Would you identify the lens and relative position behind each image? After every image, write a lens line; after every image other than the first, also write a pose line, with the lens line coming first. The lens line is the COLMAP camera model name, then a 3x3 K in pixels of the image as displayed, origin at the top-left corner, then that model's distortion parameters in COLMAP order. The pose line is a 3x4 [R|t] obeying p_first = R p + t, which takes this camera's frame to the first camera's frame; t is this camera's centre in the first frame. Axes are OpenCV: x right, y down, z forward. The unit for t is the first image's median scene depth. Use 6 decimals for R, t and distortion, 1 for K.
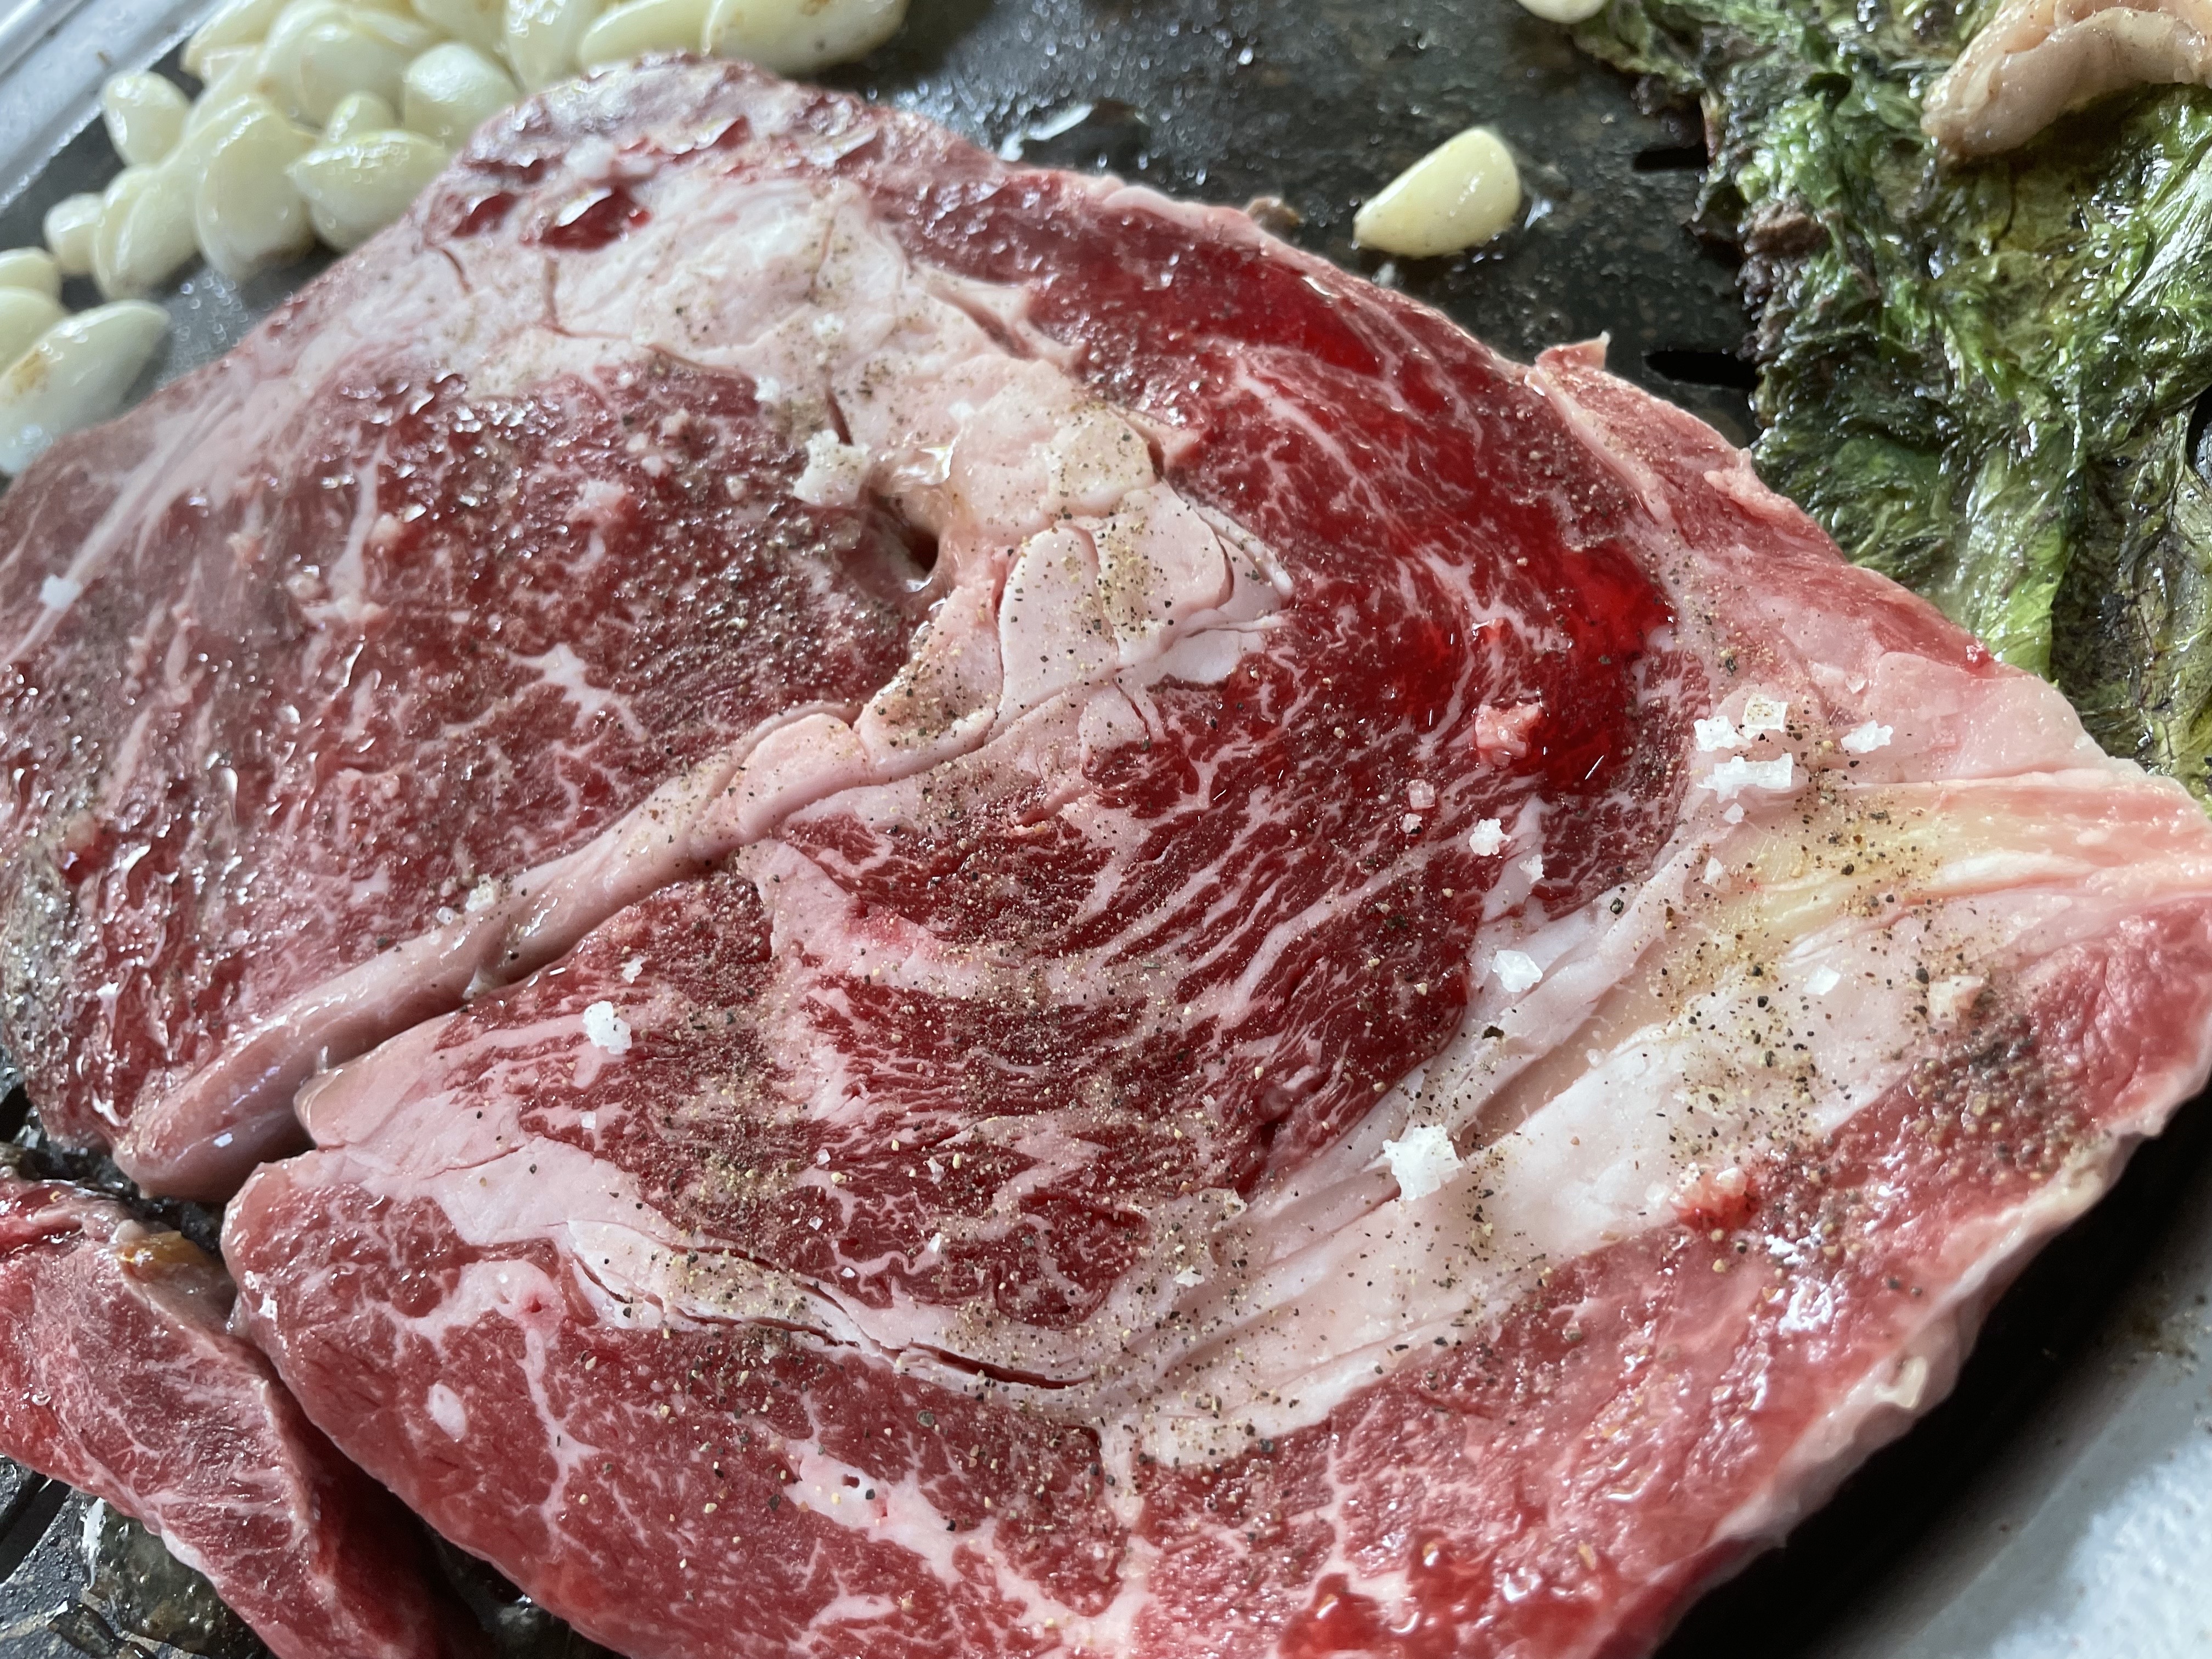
lens RADIAL K [[2001.4, 0, 1106.0], [0, 2001.4, 829.5], [0, 0, 1]] dist [0.079882, -0.354508]
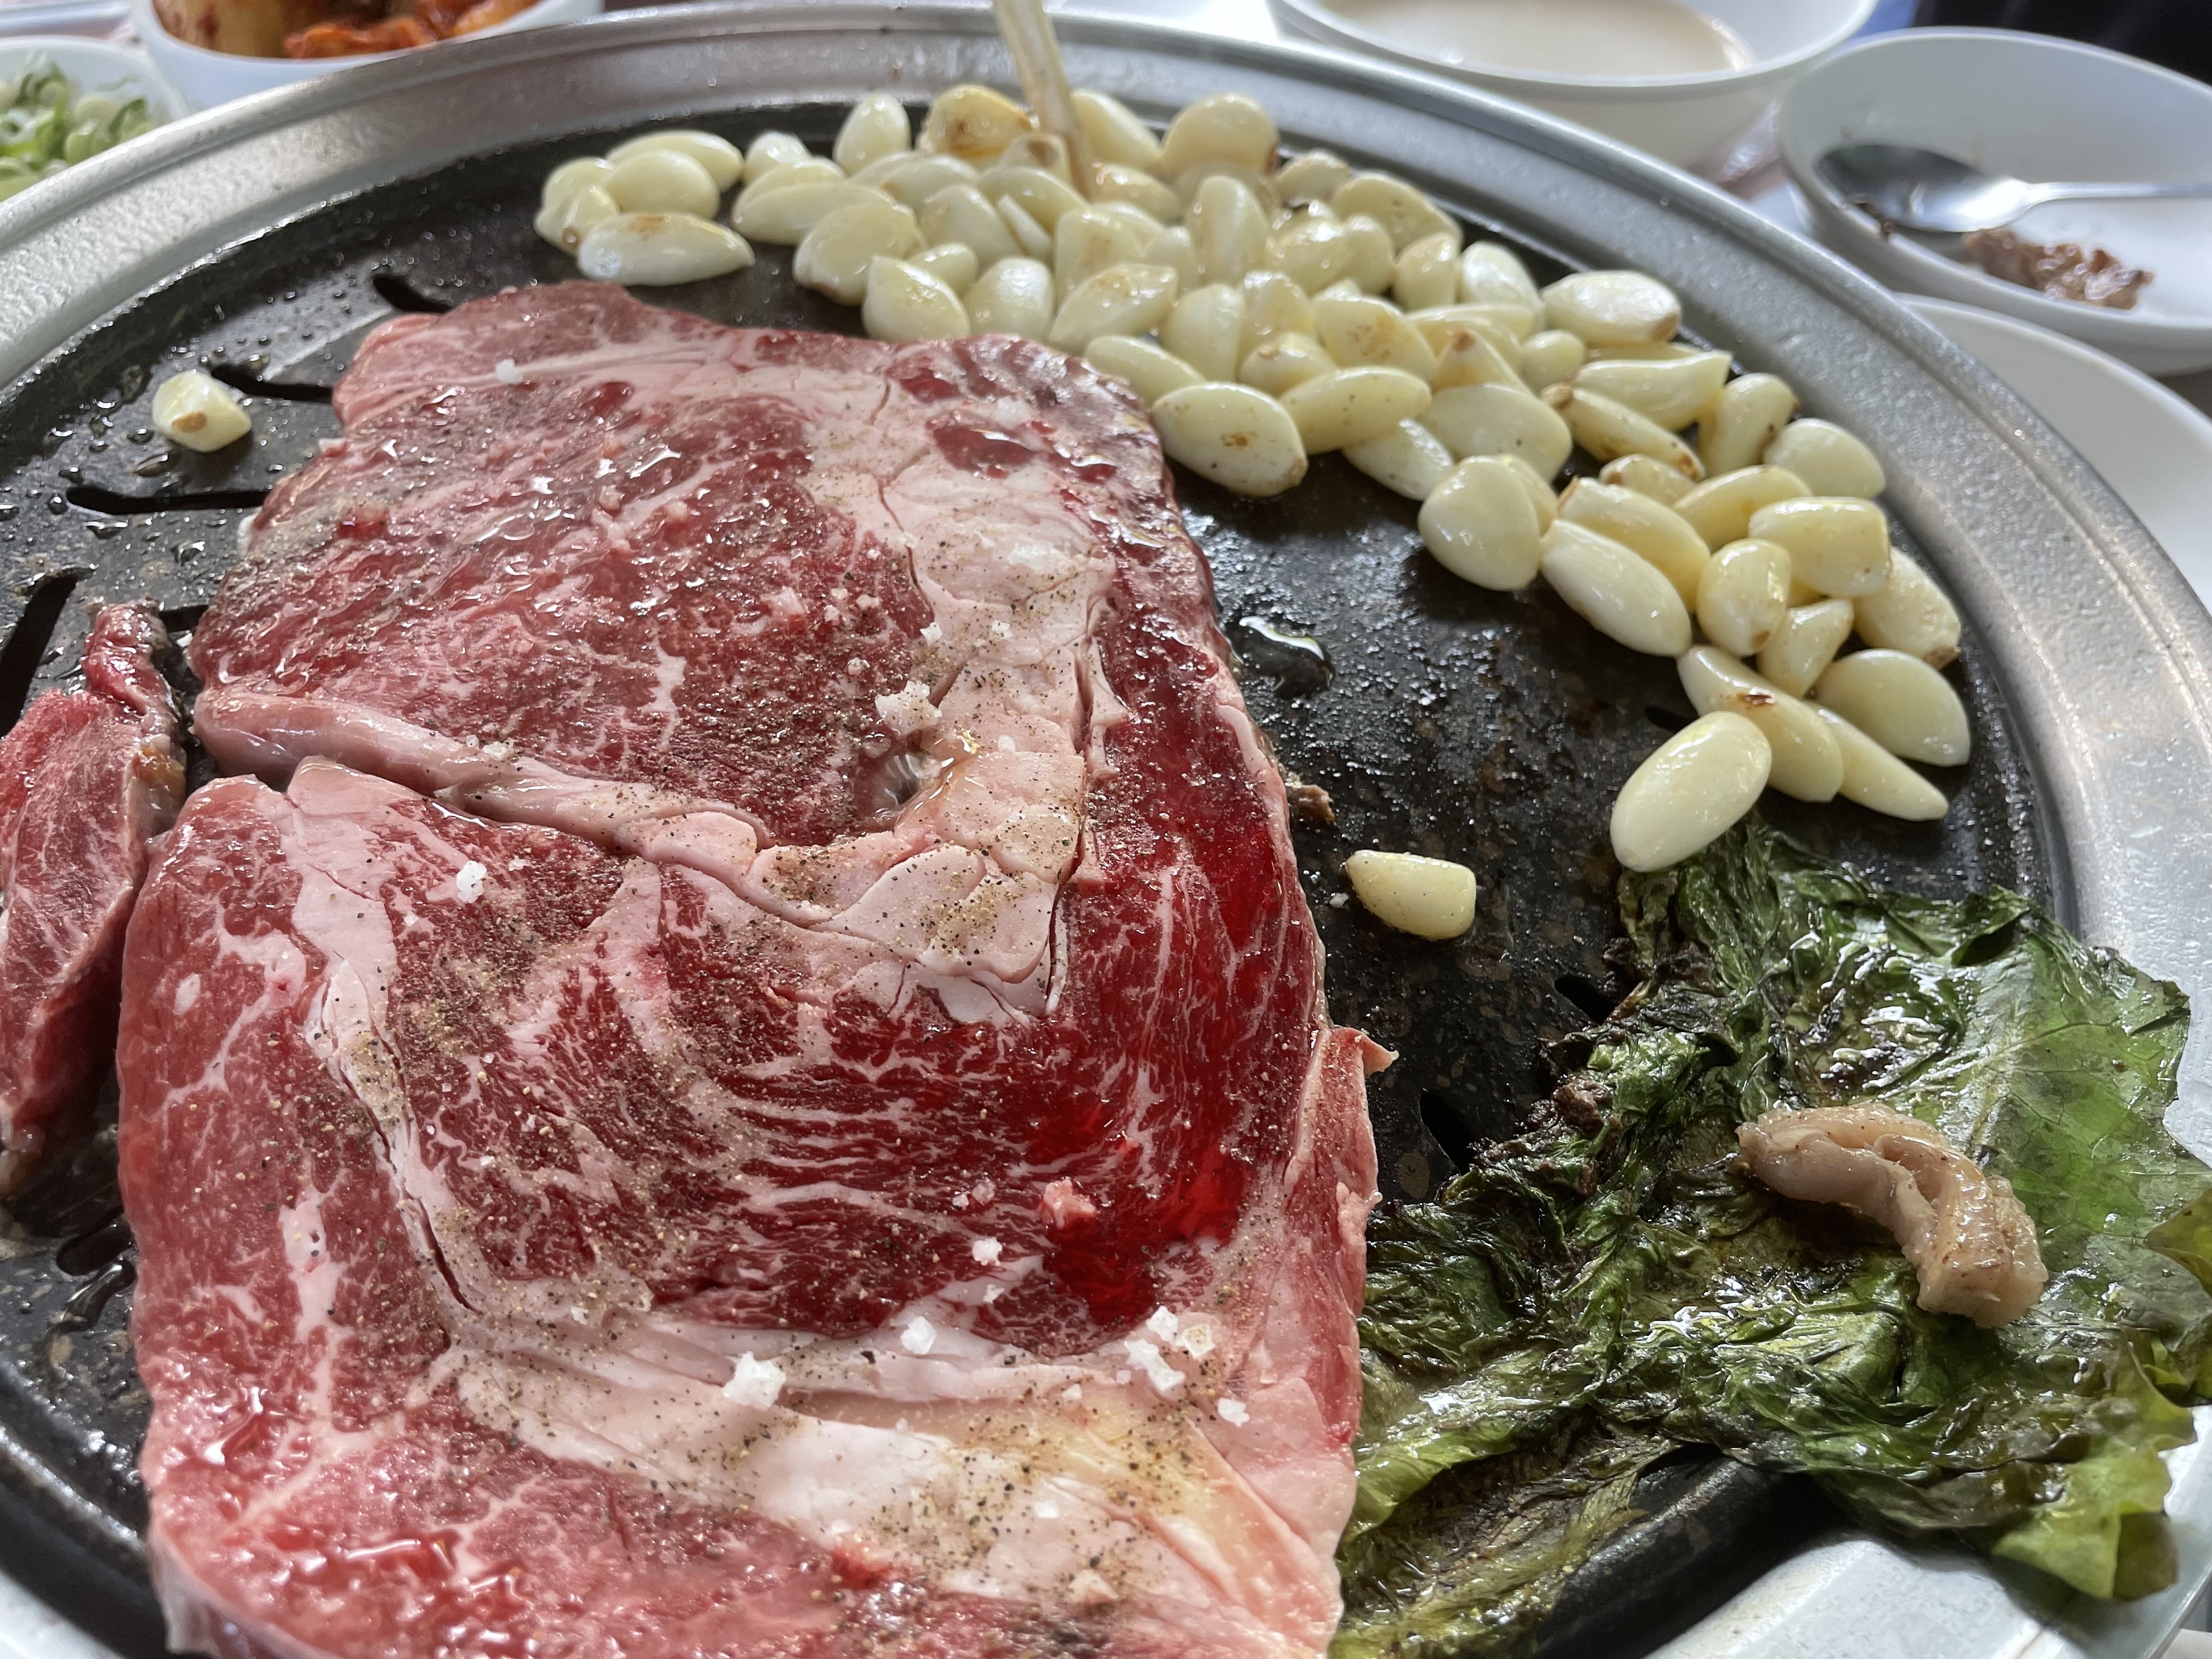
lens RADIAL K [[2041.7, 0, 1106.0], [0, 2041.7, 829.5], [0, 0, 1]] dist [0.077923, -0.314901]
pose [[0.691030, 0.693780, -0.202849, 0.306201], [-0.712914, 0.700481, -0.032857, -0.186631], [0.119296, 0.167320, 0.978659, -0.305434]]
